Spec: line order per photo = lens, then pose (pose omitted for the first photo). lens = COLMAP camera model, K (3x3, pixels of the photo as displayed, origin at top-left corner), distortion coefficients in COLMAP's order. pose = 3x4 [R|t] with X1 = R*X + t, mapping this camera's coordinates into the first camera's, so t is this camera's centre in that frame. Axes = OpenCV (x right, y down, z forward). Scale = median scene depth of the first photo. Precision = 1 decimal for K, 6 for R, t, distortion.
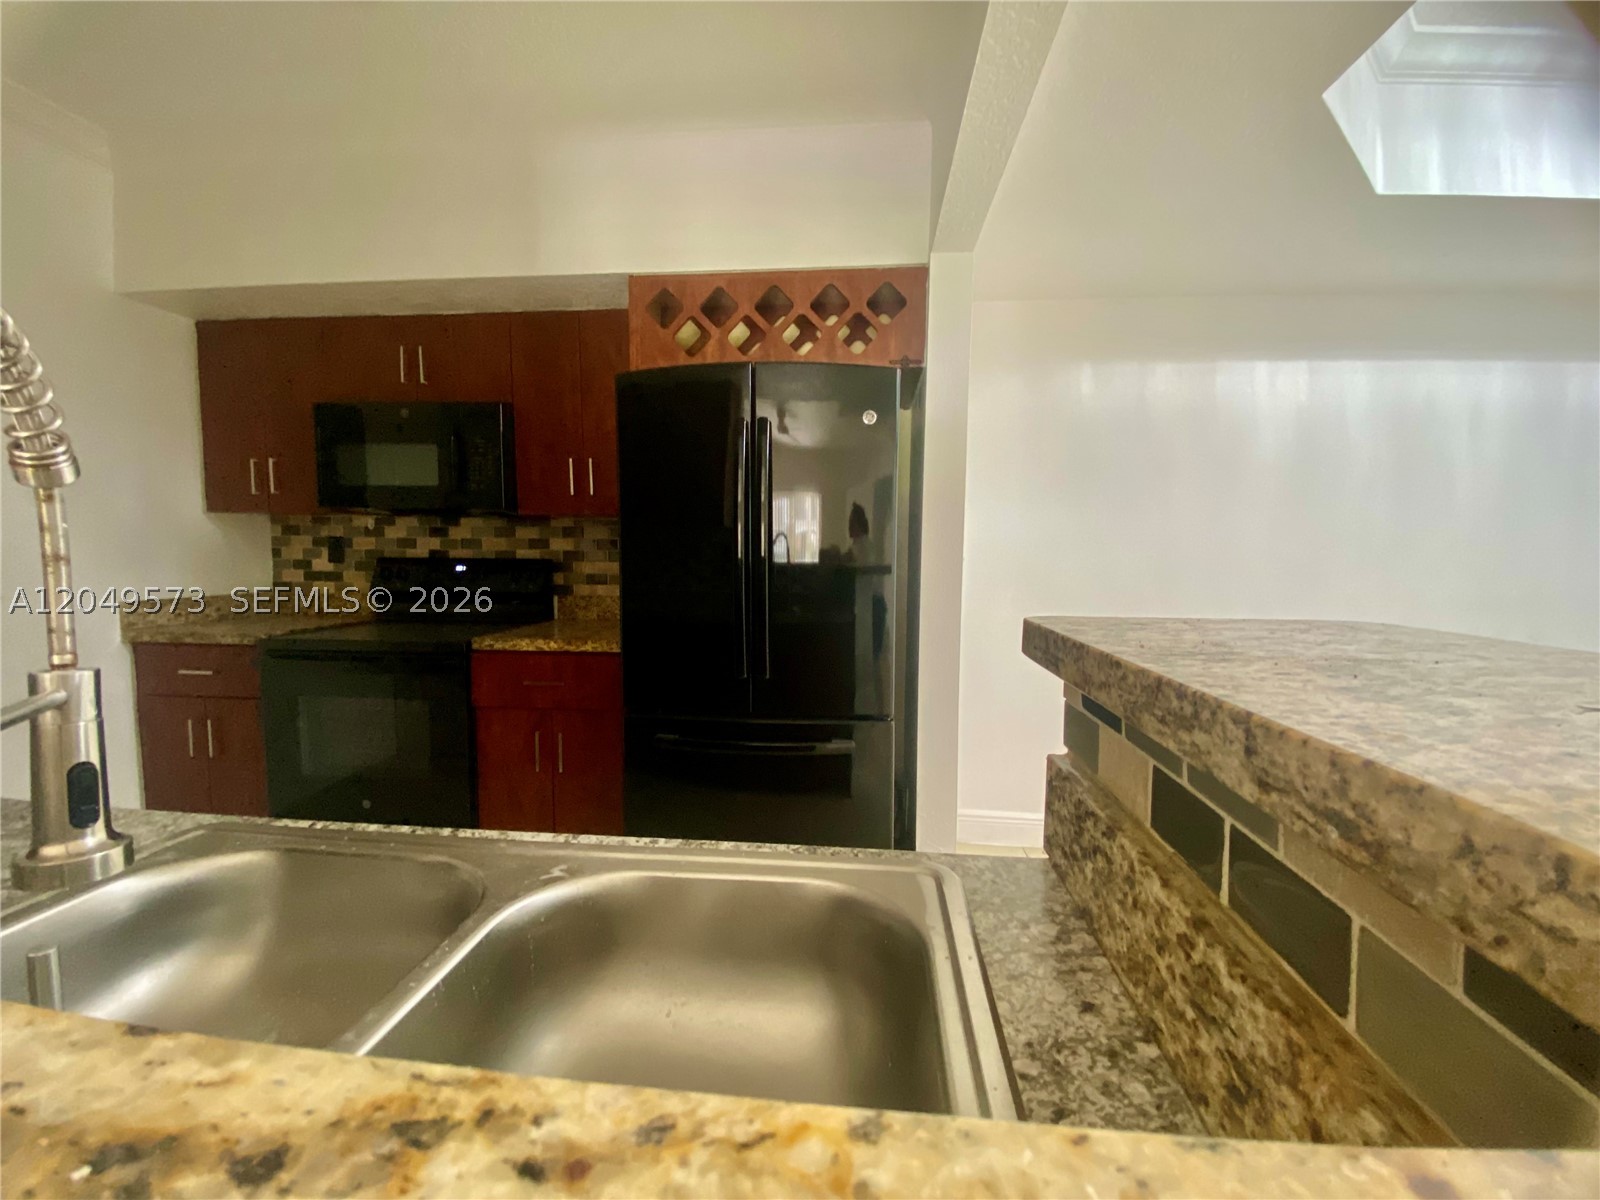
lens RADIAL K [[656.1, 0, 798.5], [0, 656.1, 601.1], [0, 0, 1]] dist [0.022521, -0.020804]
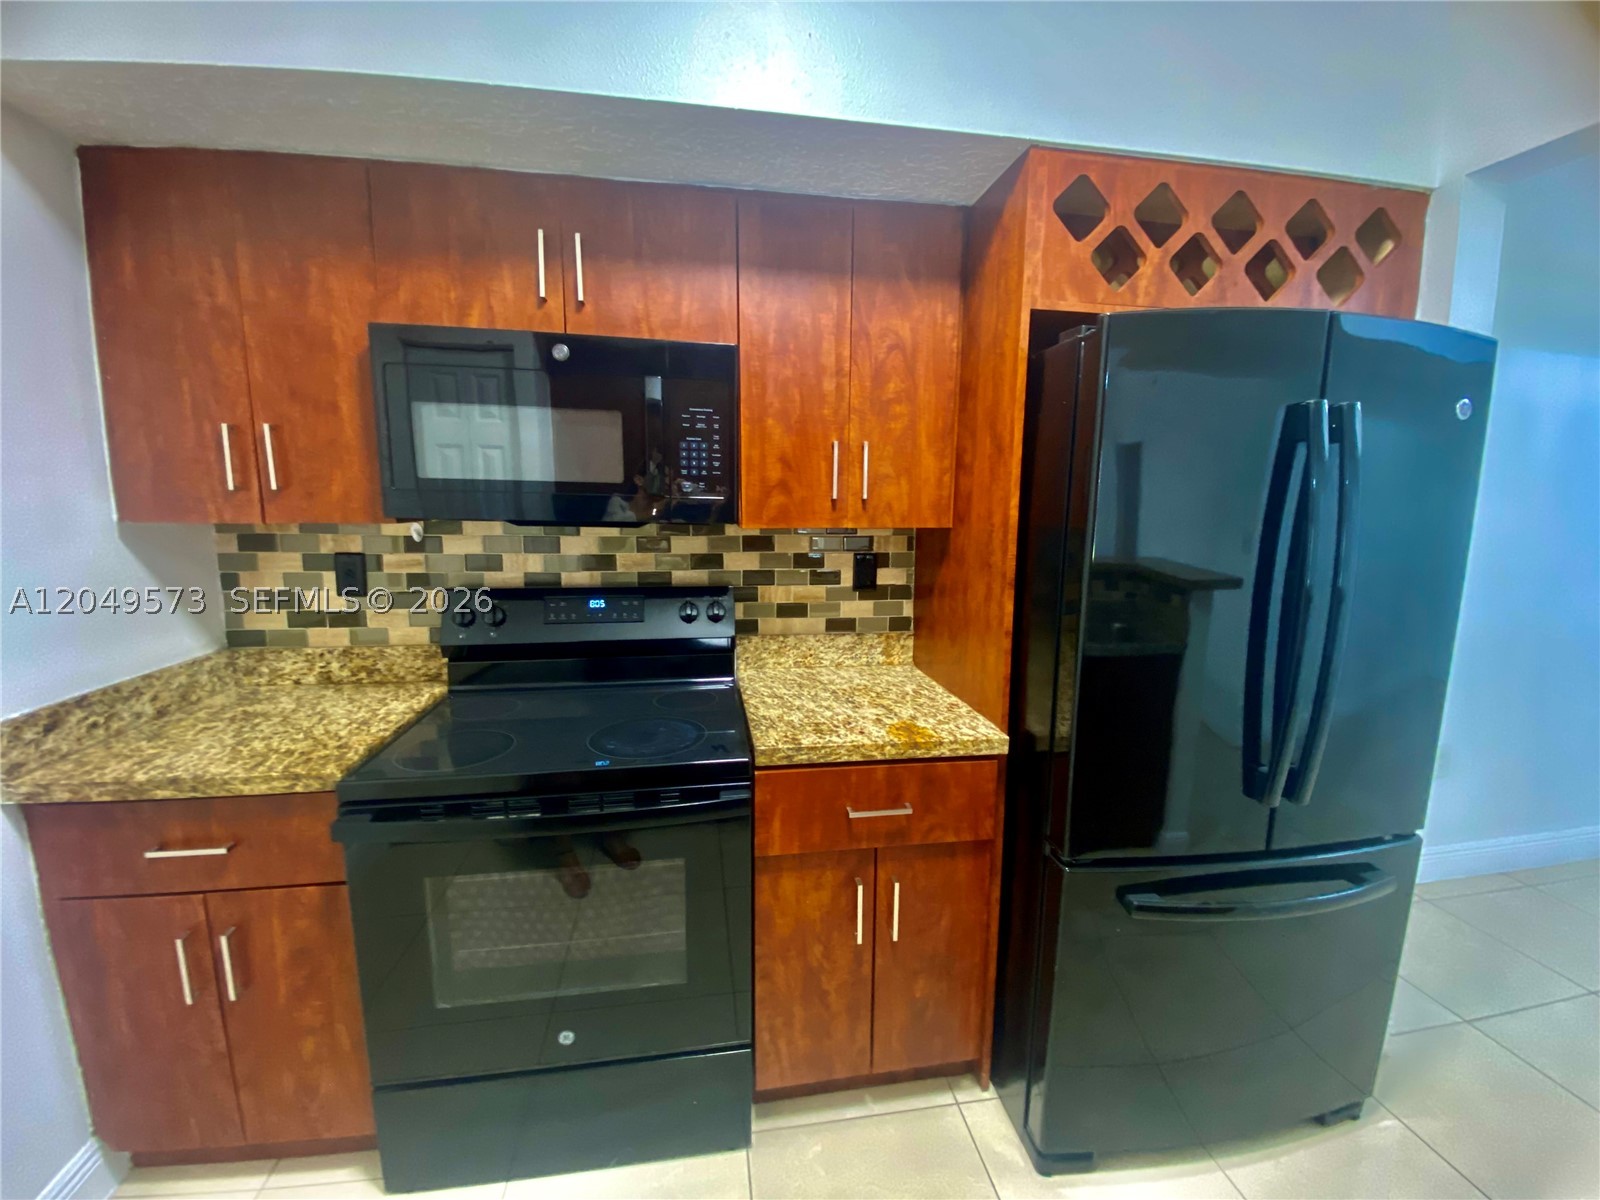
lens RADIAL K [[656.1, 0, 798.5], [0, 656.1, 601.1], [0, 0, 1]] dist [0.022521, -0.020804]
pose [[0.968665, -0.034279, 0.245994, -0.509939], [0.016014, 0.996989, 0.075871, -0.104017], [-0.247854, -0.069554, 0.966297, 0.358566]]
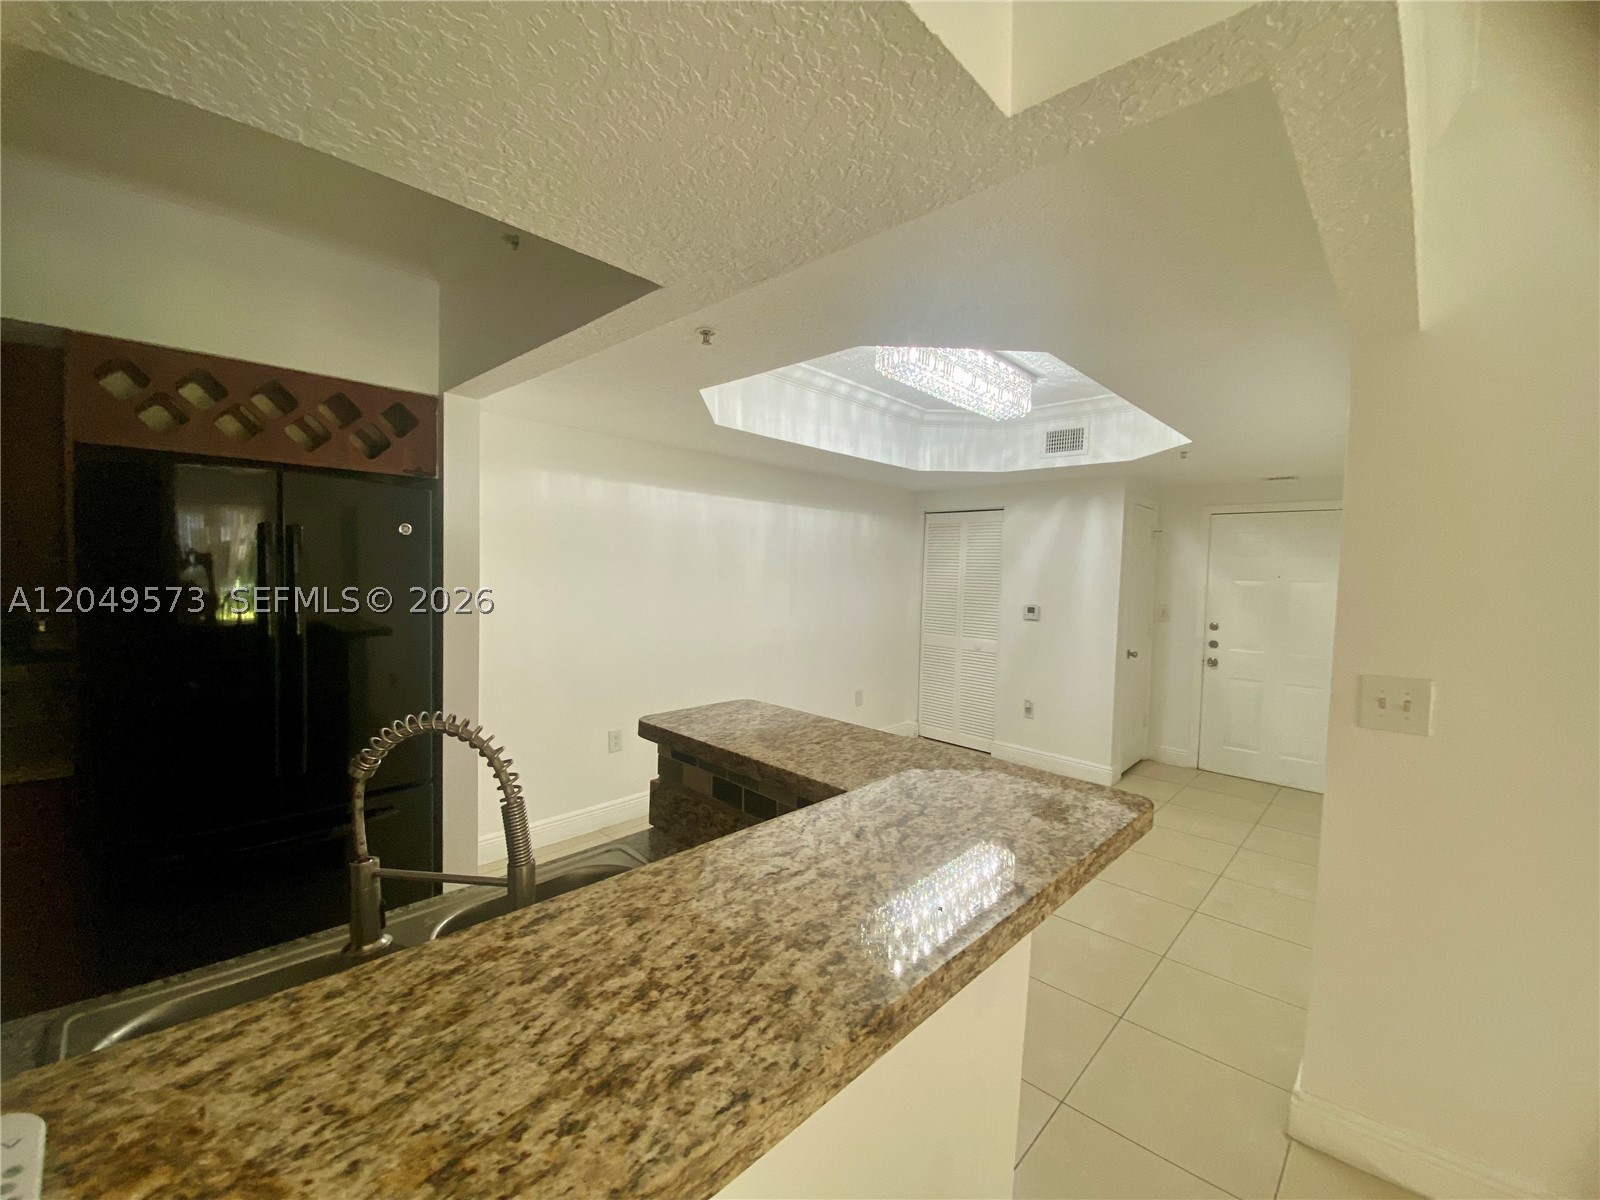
lens RADIAL K [[636.3, 0, 800.0], [0, 636.3, 600.0], [0, 0, 1]] dist [0.016847, -0.018230]
pose [[0.629508, -0.028135, 0.776484, -0.242109], [0.039609, 0.999207, 0.004094, -0.091552], [-0.775984, 0.028178, 0.630123, -0.191767]]
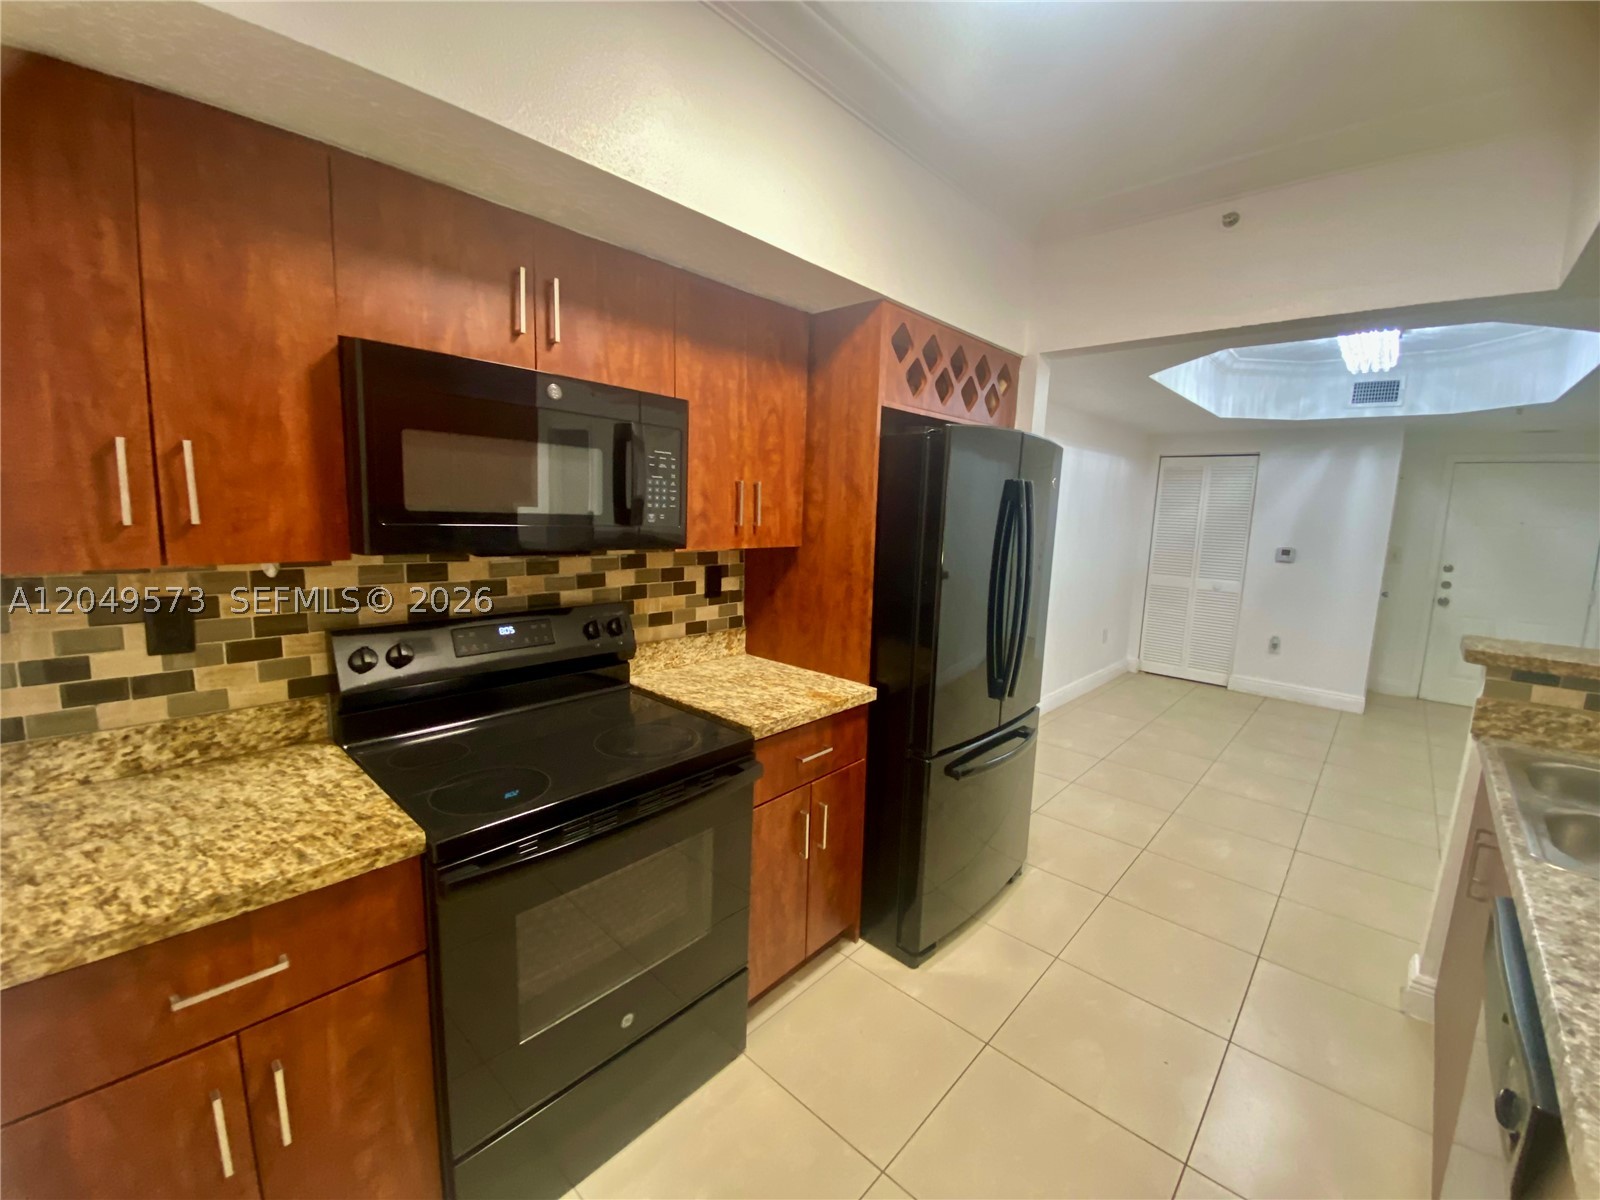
lens RADIAL K [[648.6, 0, 800.0], [0, 648.6, 600.0], [0, 0, 1]] dist [0.021073, -0.019810]
pose [[0.603891, -0.102528, 0.790445, -0.883665], [0.035891, 0.994184, 0.101535, -0.140232], [-0.796259, -0.032946, 0.604059, 0.430140]]
